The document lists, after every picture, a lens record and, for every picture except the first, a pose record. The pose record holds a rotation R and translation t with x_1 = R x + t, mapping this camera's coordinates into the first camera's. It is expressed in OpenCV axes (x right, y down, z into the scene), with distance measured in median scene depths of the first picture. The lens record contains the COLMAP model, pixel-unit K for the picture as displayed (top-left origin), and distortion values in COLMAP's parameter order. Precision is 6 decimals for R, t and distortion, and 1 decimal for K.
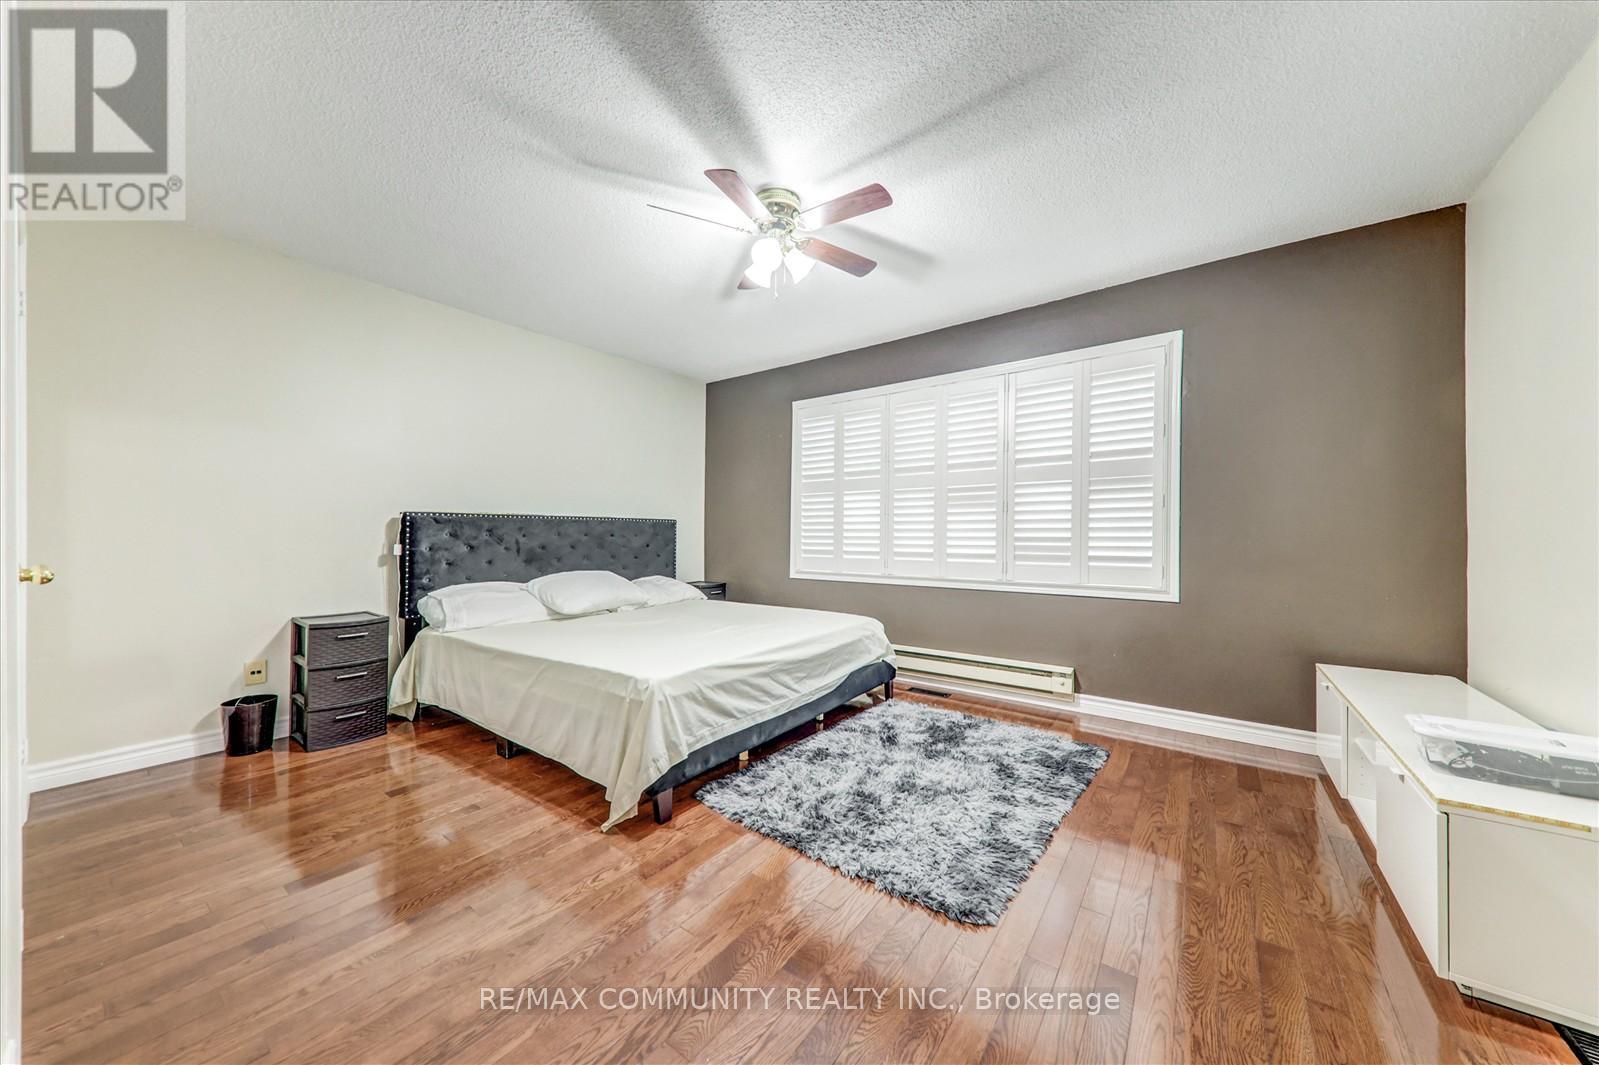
lens RADIAL K [[542.4, 0, 801.7], [0, 542.4, 530.9], [0, 0, 1]] dist [-0.000476, -0.000106]
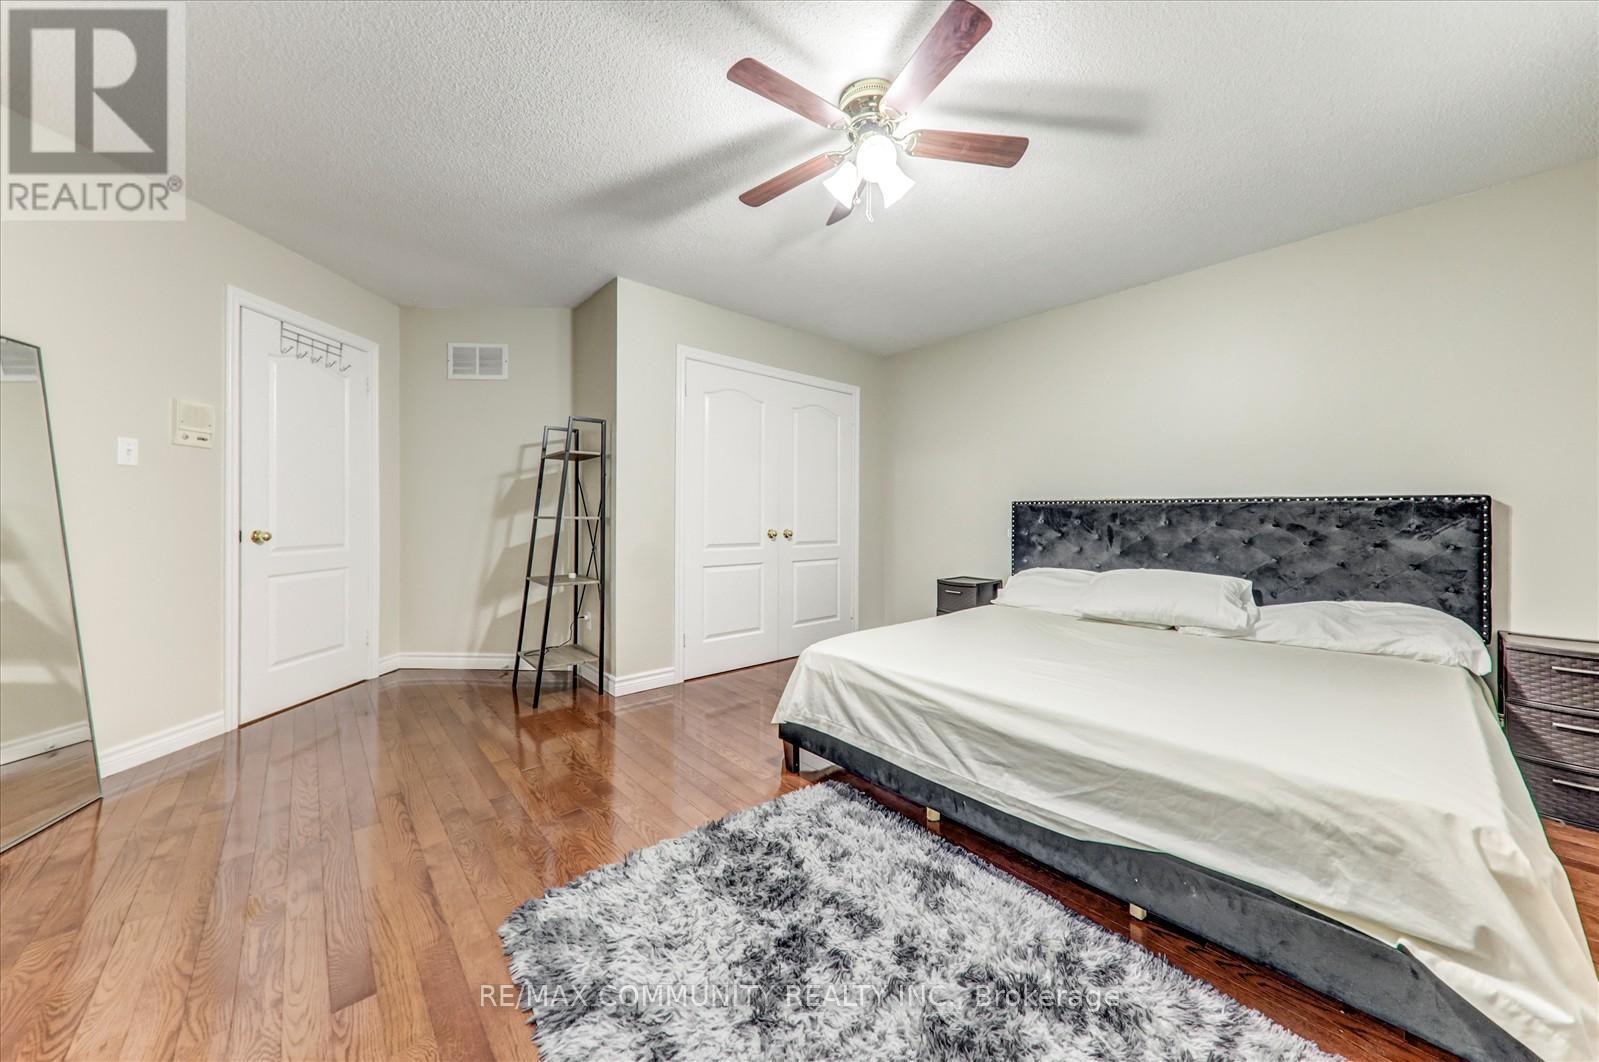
lens RADIAL K [[560.0, 0, 801.1], [0, 560.0, 518.0], [0, 0, 1]] dist [0.017565, 0.000021]
pose [[-0.214485, -0.006130, -0.976708, 0.713149], [-0.004270, 0.999977, -0.005338, 0.010834], [0.976718, 0.003025, -0.214506, 1.017606]]
